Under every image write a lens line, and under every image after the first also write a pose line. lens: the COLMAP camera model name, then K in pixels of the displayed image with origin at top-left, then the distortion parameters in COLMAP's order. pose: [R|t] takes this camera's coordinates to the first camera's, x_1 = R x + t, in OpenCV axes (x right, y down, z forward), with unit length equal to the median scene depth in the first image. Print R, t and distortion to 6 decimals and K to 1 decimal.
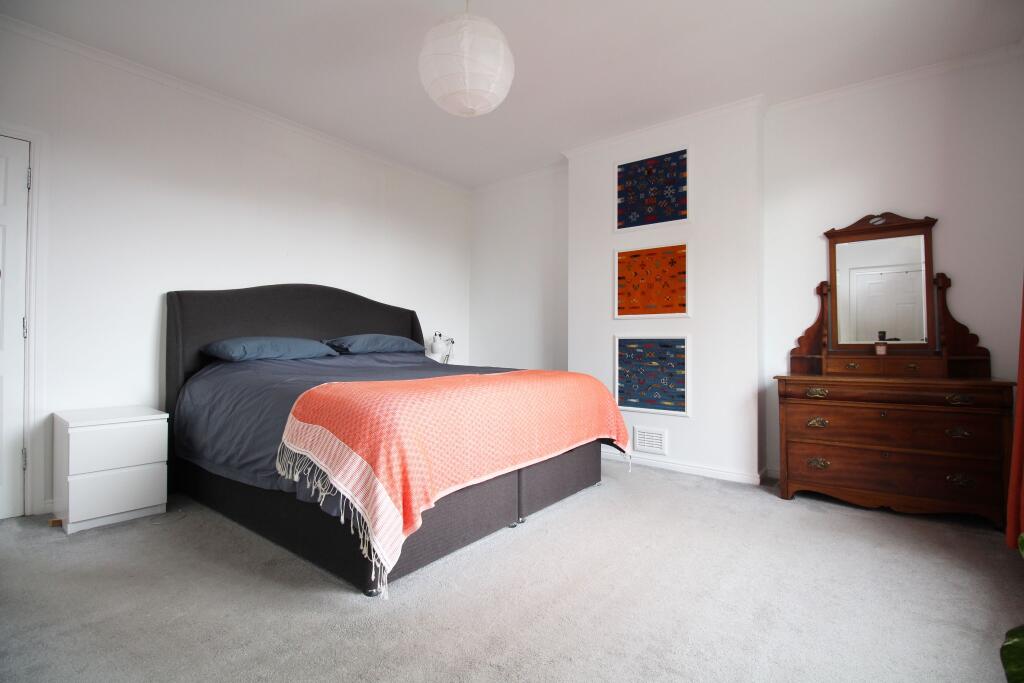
lens RADIAL K [[476.6, 0, 512.9], [0, 476.6, 336.7], [0, 0, 1]] dist [-0.002791, -0.000264]
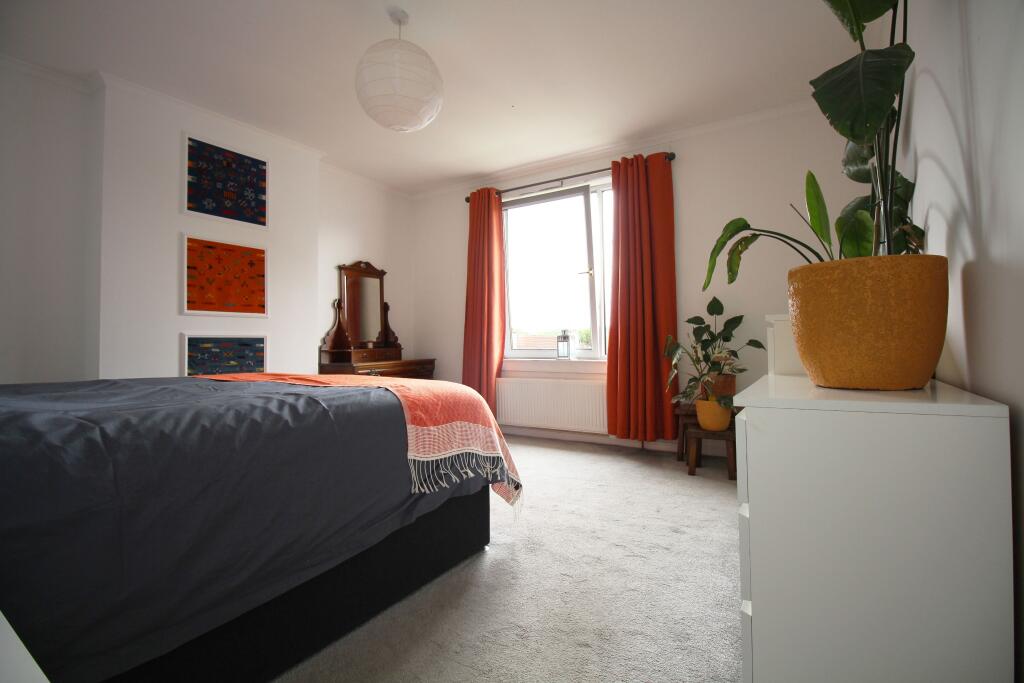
lens RADIAL K [[476.6, 0, 514.7], [0, 476.6, 342.5], [0, 0, 1]] dist [-0.002791, -0.000264]
pose [[-0.068837, 0.004934, 0.997616, -0.711122], [0.004499, 0.999979, -0.004635, 0.021316], [-0.997618, 0.004169, -0.068858, 0.489256]]
